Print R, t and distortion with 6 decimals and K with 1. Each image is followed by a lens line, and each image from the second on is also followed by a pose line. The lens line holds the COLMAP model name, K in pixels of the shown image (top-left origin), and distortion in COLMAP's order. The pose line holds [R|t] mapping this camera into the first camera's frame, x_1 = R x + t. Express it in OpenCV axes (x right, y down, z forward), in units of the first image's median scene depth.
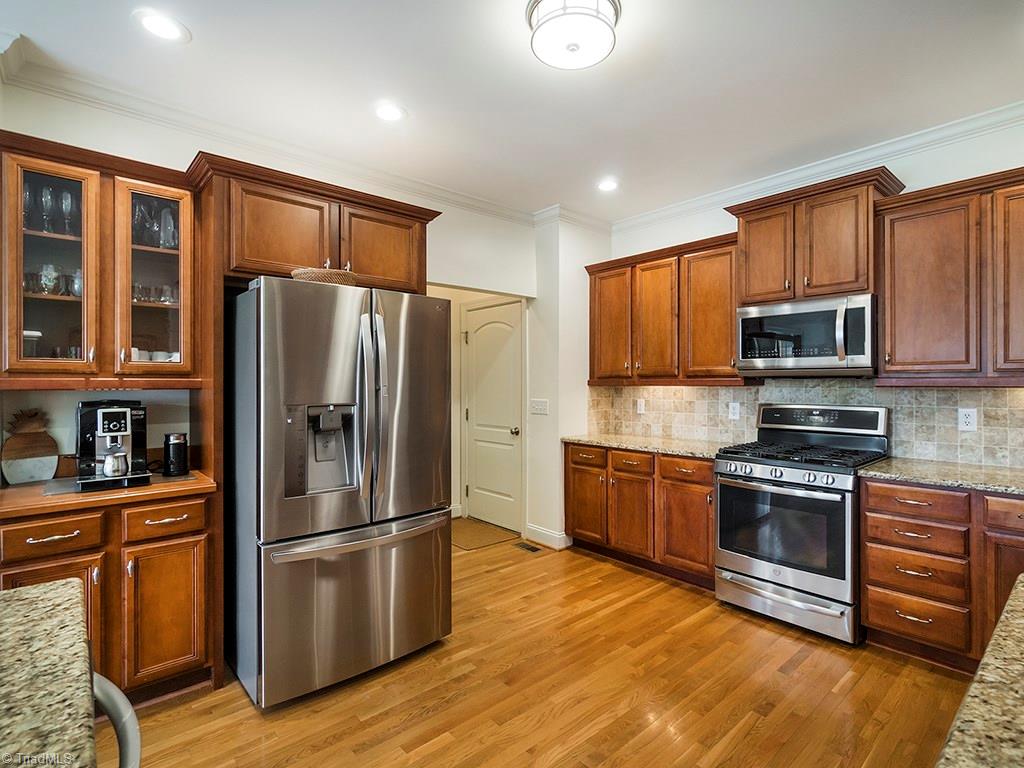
lens RADIAL K [[531.9, 0, 516.2], [0, 531.9, 387.5], [0, 0, 1]] dist [0.018420, 0.000780]
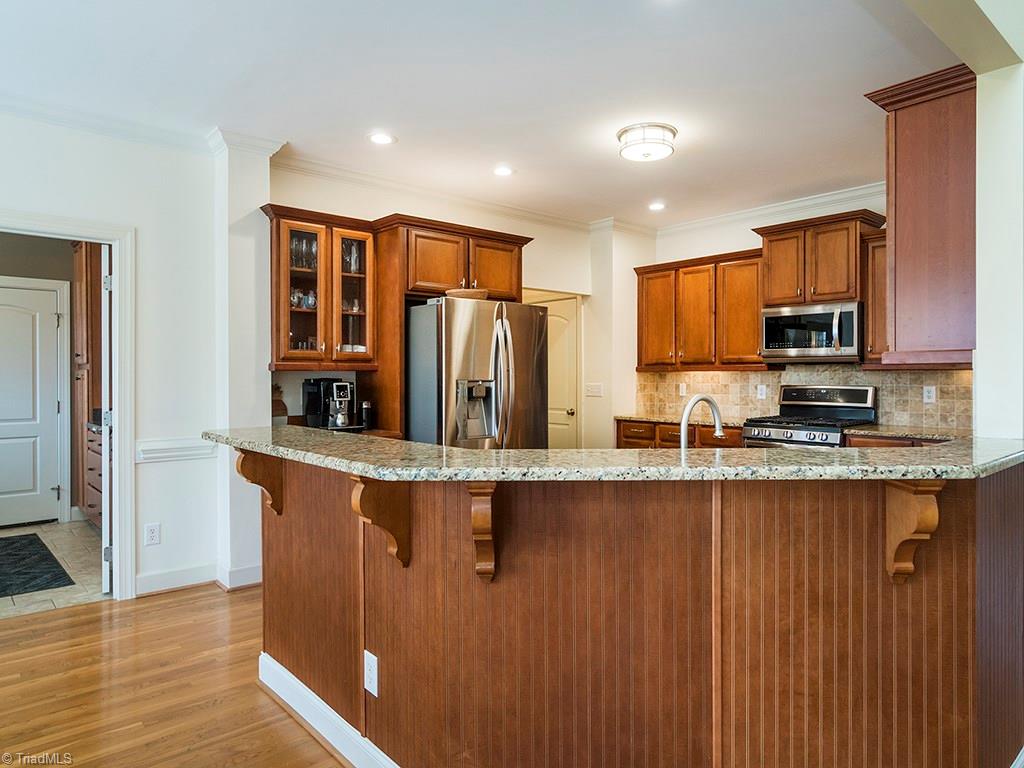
lens RADIAL K [[641.9, 0, 505.9], [0, 641.9, 382.8], [0, 0, 1]] dist [0.005539, -0.004264]
pose [[0.999749, 0.000857, -0.022409, -0.175957], [-0.000789, 0.999995, 0.003059, 0.024889], [0.022411, -0.003041, 0.999744, -0.599659]]
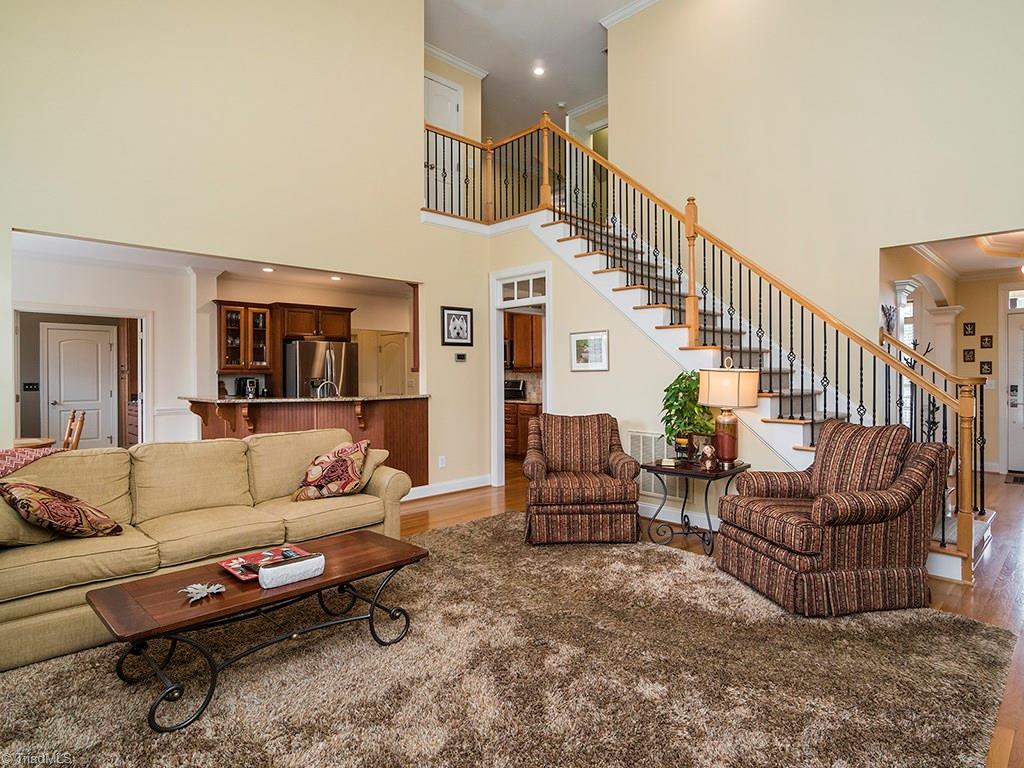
lens RADIAL K [[555.8, 0, 517.3], [0, 555.8, 377.7], [0, 0, 1]] dist [0.003036, 0.002161]
pose [[0.999516, -0.004851, 0.030737, 0.589508], [0.004919, 0.999986, -0.002147, 0.032305], [-0.030726, 0.002297, 0.999525, -1.845892]]
